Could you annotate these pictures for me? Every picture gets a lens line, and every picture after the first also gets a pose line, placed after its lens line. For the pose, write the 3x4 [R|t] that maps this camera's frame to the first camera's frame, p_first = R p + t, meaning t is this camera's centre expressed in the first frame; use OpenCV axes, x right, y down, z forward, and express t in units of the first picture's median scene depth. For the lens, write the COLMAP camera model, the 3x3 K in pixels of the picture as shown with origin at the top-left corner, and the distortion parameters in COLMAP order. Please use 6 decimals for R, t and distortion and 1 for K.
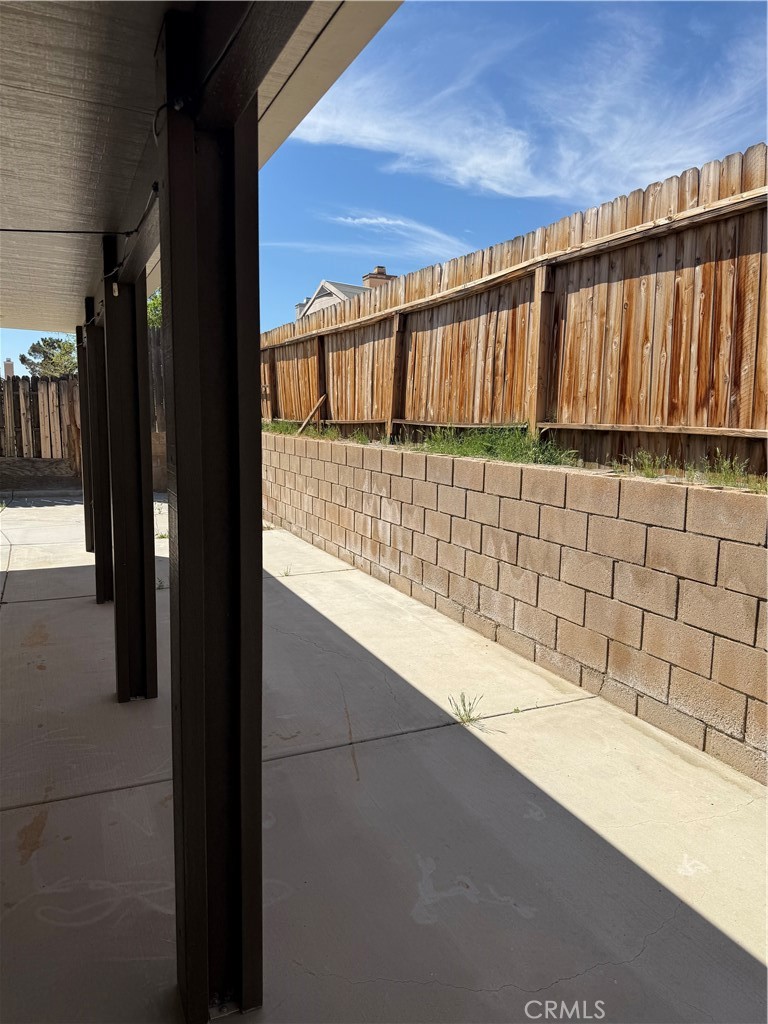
lens RADIAL K [[736.2, 0, 384.0], [0, 736.2, 512.0], [0, 0, 1]] dist [0.109086, -0.131984]
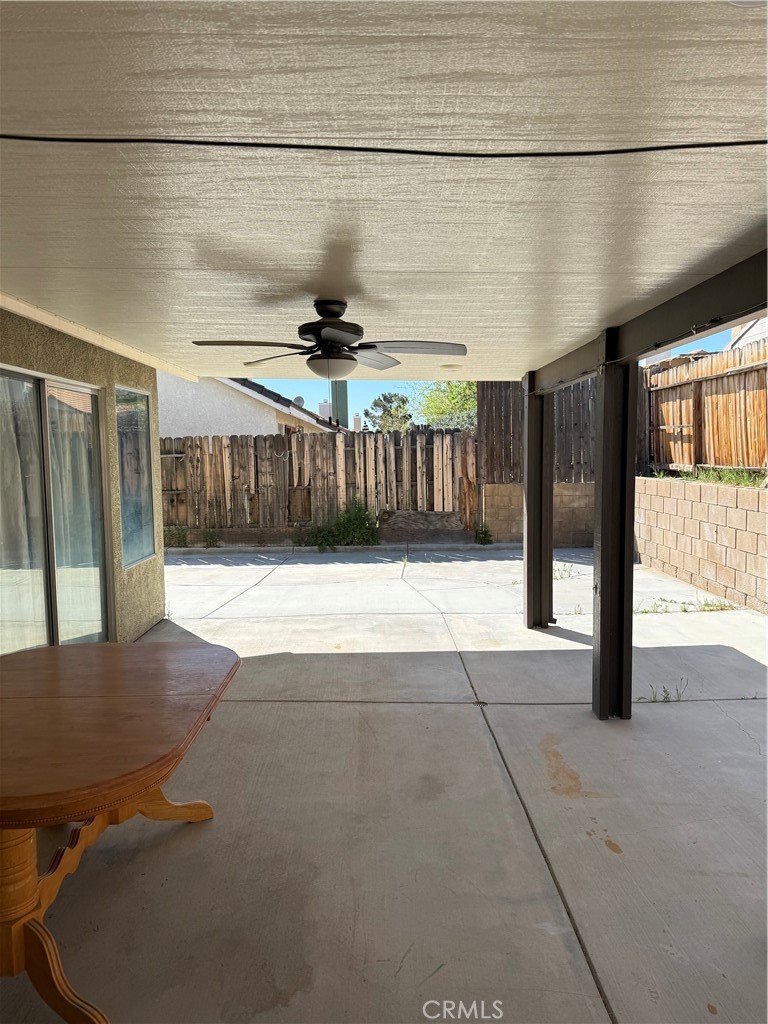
lens RADIAL K [[728.9, 0, 384.0], [0, 728.9, 512.0], [0, 0, 1]] dist [0.212927, -0.473498]
pose [[0.916201, 0.005577, -0.400681, -0.237861], [-0.027218, 0.998460, -0.048341, -0.040827], [0.399794, 0.055195, 0.914942, 0.165387]]
